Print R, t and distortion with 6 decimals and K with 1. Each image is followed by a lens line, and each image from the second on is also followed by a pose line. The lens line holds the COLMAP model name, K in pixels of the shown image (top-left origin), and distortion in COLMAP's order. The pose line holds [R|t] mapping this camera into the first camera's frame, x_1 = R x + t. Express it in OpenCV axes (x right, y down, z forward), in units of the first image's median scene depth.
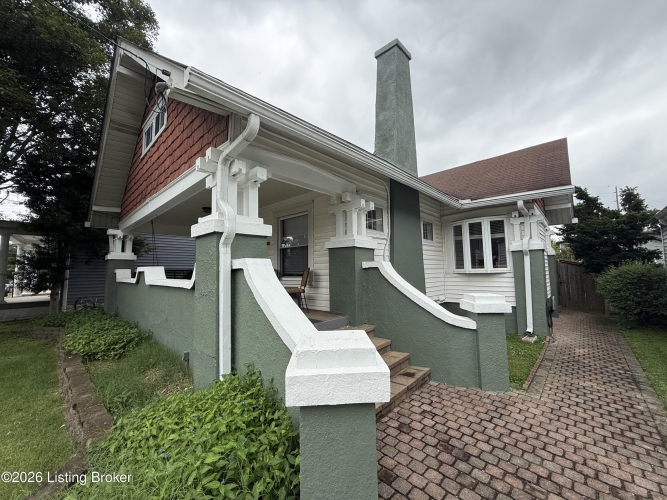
lens RADIAL K [[265.8, 0, 331.4], [0, 265.8, 248.3], [0, 0, 1]] dist [-0.000733, 0.000387]
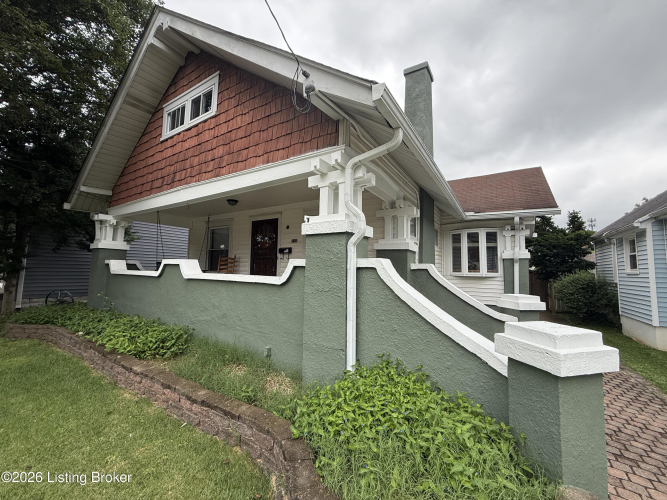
lens RADIAL K [[265.8, 0, 332.5], [0, 265.8, 247.8], [0, 0, 1]] dist [-0.000733, 0.000387]
pose [[0.980895, 0.050542, 0.187859, -0.339188], [-0.051240, 0.998686, -0.001143, 0.002701], [-0.187670, -0.008505, 0.982195, -0.017448]]
